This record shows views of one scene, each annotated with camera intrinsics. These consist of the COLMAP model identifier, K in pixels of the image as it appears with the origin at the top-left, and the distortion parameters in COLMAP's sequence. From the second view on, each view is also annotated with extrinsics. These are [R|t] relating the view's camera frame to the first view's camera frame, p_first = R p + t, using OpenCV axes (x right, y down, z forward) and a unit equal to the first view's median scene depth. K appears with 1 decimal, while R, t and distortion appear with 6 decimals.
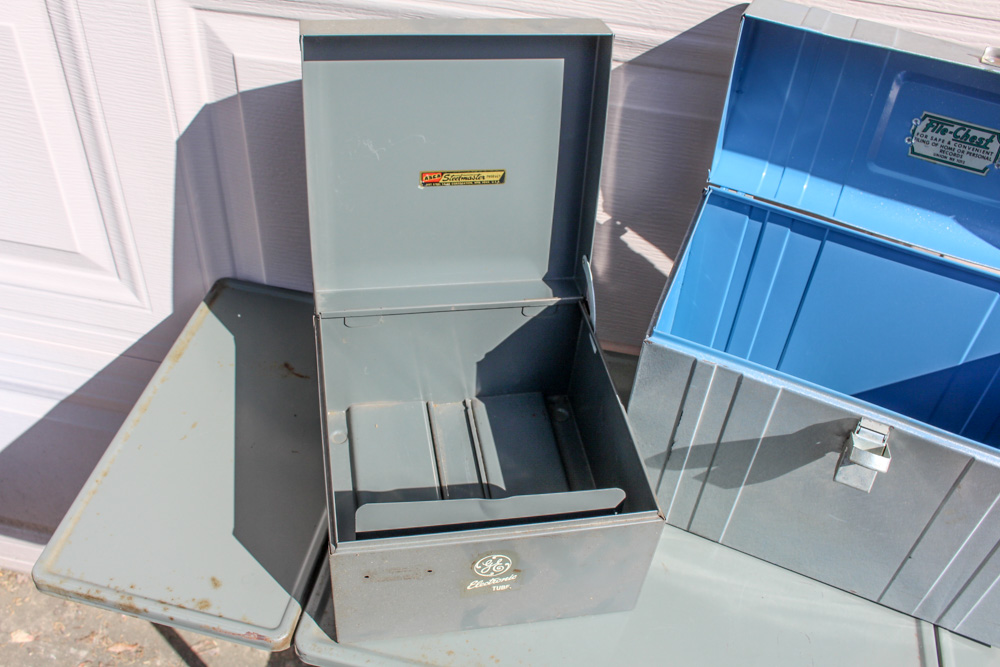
lens RADIAL K [[975.0, 0, 491.9], [0, 975.0, 318.9], [0, 0, 1]] dist [-0.087984, 0.000000]
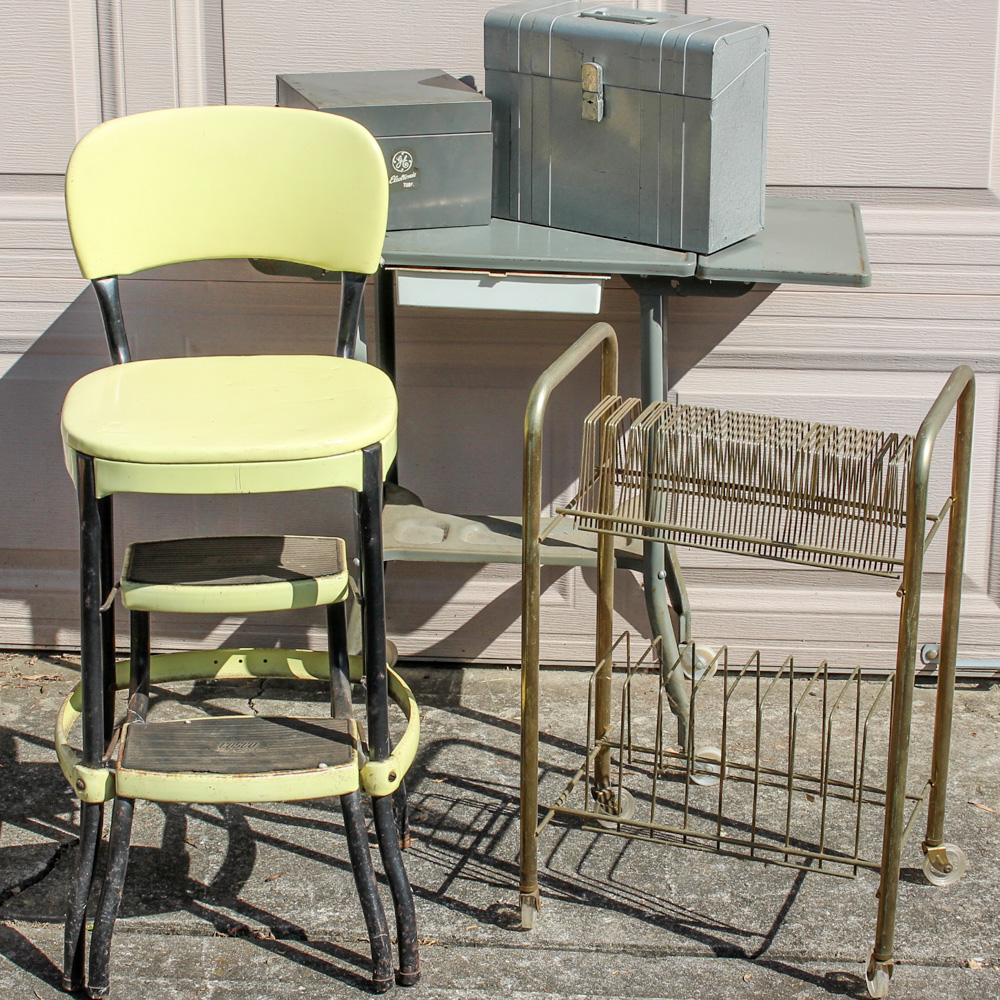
lens RADIAL K [[2562.4, 0, 480.8], [0, 2562.4, 482.4], [0, 0, 1]] dist [-0.085548, 0.000000]
pose [[0.992480, -0.084048, 0.088986, -0.329183], [0.112458, 0.913158, -0.391784, 2.468108], [-0.048330, 0.398846, 0.915744, -2.902441]]
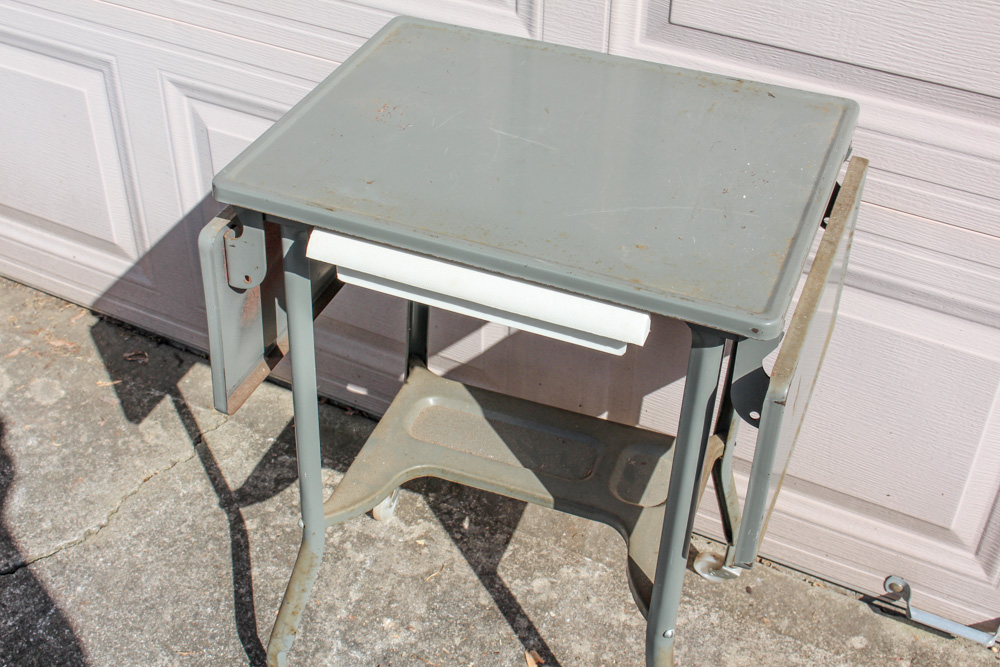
lens RADIAL K [[1320.2, 0, 493.9], [0, 1320.2, 327.4], [0, 0, 1]] dist [-0.061121, 0.000000]
pose [[0.960491, 0.143697, -0.238346, 0.798530], [-0.158764, 0.986283, -0.045171, 0.646062], [0.228585, 0.081227, 0.970129, -0.540321]]
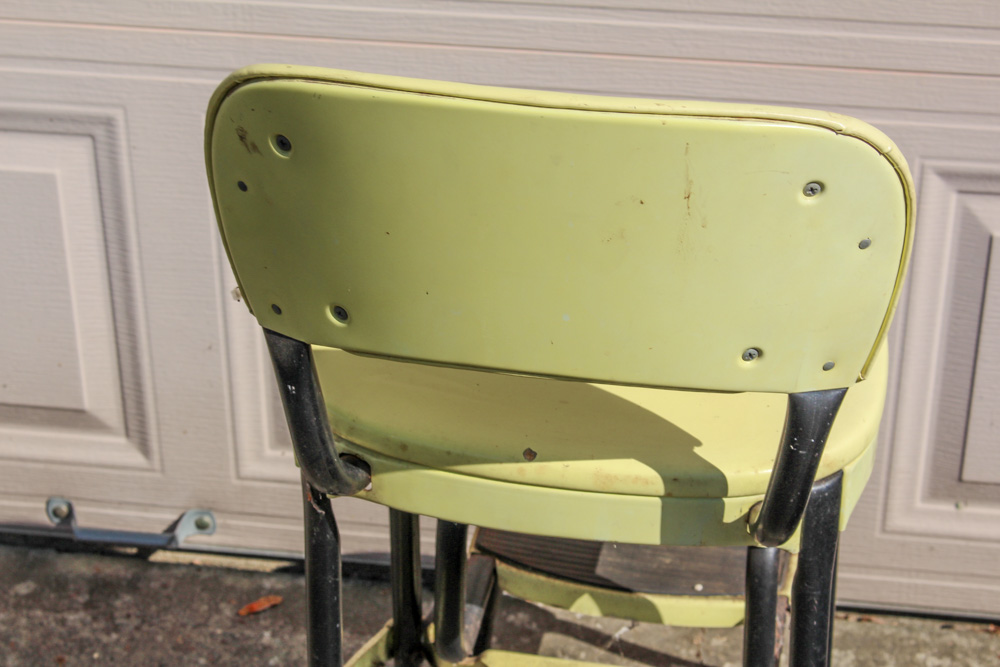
lens RADIAL K [[2207.1, 0, 498.8], [0, 2207.1, 341.8], [0, 0, 1]] dist [0.034389, 0.000000]
pose [[0.997513, -0.068685, 0.015843, 1.573215], [0.070417, 0.981096, -0.180254, 1.246769], [-0.003162, 0.180921, 0.983492, -1.209210]]
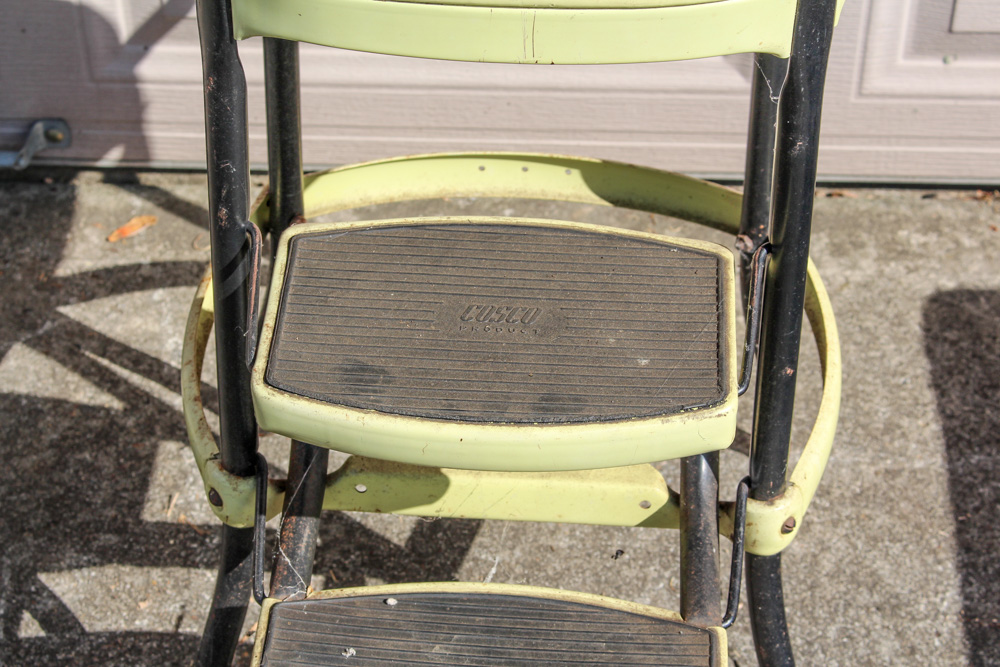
lens RADIAL K [[2361.8, 0, 500.9], [0, 2361.8, 332.7], [0, 0, 1]] dist [0.038441, 0.000000]
pose [[0.986177, -0.145792, 0.078742, 1.457862], [0.142712, 0.988810, 0.043447, 1.094021], [-0.084195, -0.031609, 0.995948, -0.939483]]
